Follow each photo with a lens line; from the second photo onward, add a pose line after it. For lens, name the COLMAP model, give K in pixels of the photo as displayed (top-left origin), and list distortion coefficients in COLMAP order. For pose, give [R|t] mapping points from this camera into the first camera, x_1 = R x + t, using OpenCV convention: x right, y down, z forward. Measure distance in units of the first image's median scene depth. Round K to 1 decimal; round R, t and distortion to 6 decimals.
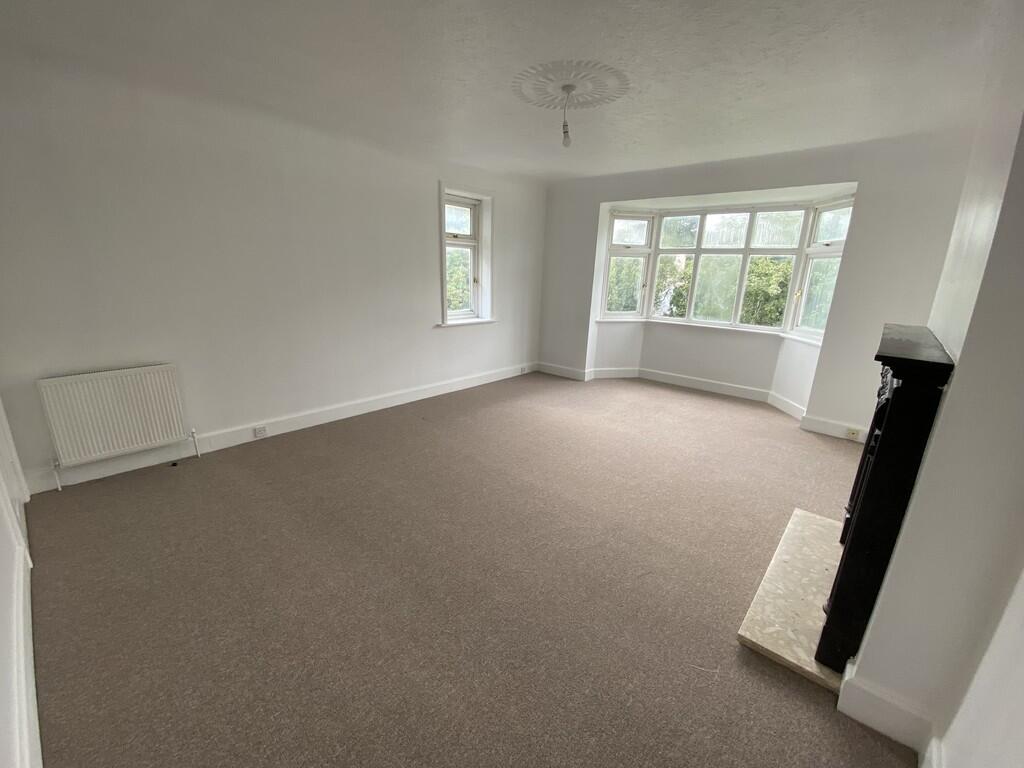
lens RADIAL K [[414.4, 0, 509.9], [0, 414.4, 384.1], [0, 0, 1]] dist [0.024153, -0.023182]
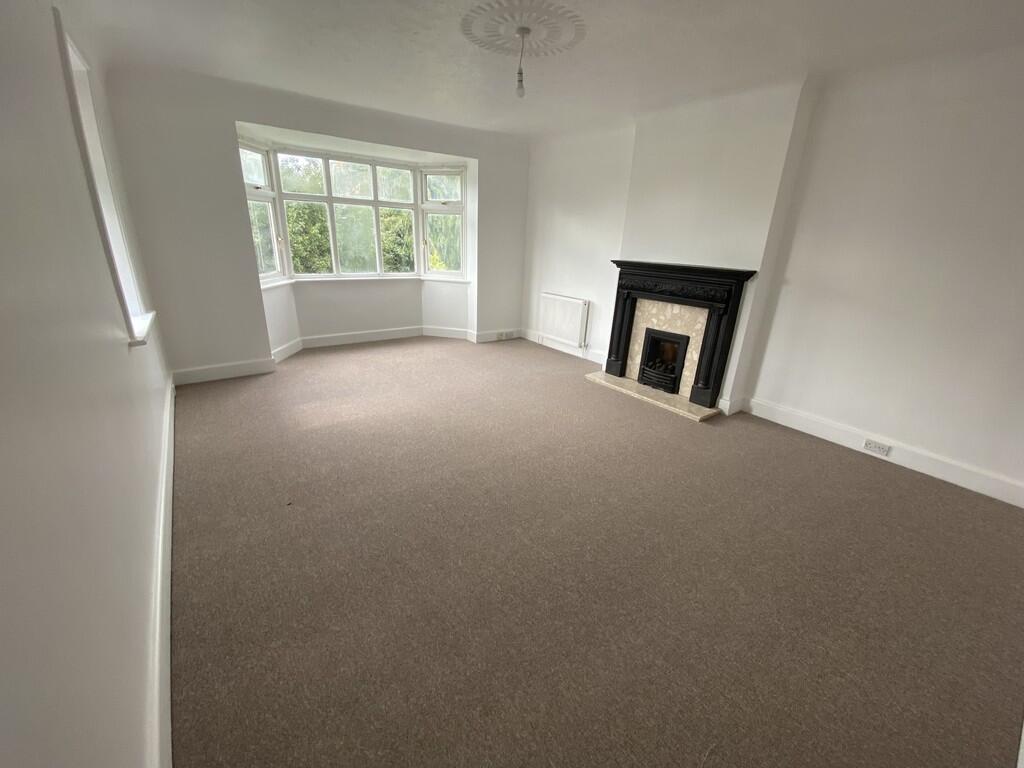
lens RADIAL K [[414.4, 0, 509.9], [0, 414.4, 384.1], [0, 0, 1]] dist [0.024153, -0.023182]
pose [[0.213171, -0.353962, 0.910642, -0.511472], [0.229821, 0.924079, 0.305386, -0.142012], [-0.949600, 0.144185, 0.278335, 0.457204]]
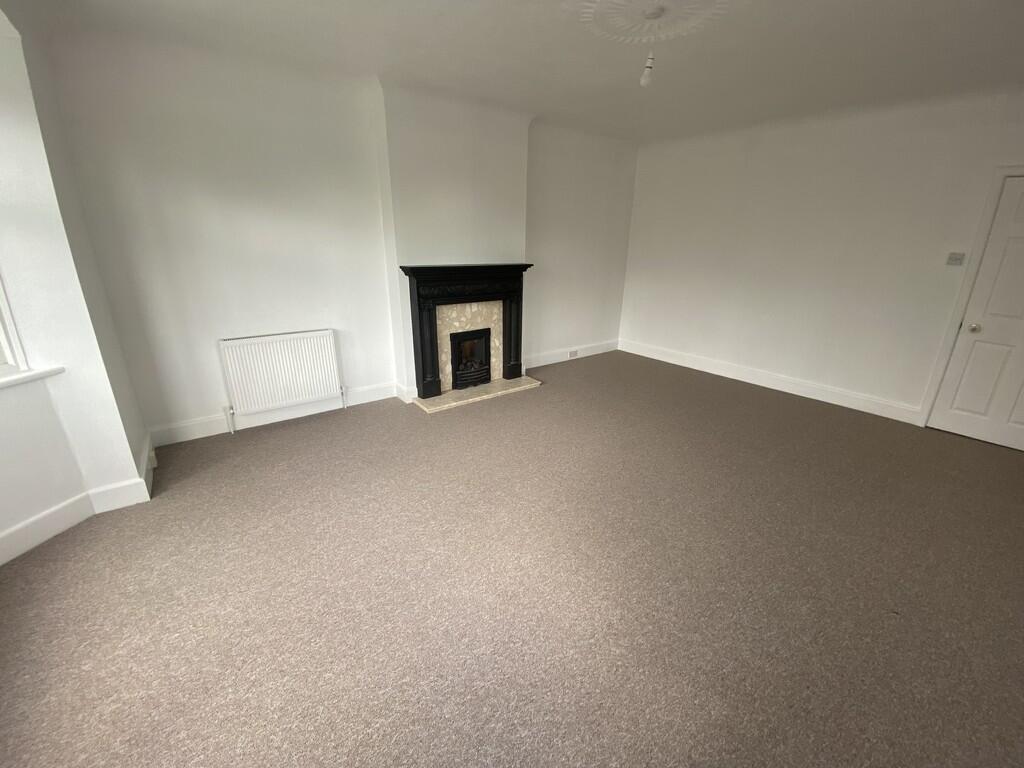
lens RADIAL K [[414.4, 0, 509.9], [0, 414.4, 384.1], [0, 0, 1]] dist [0.024153, -0.023182]
pose [[-0.978723, -0.102475, 0.177765, 0.089077], [0.014533, 0.829562, 0.558226, -0.293533], [-0.204671, 0.548932, -0.810422, 1.094522]]
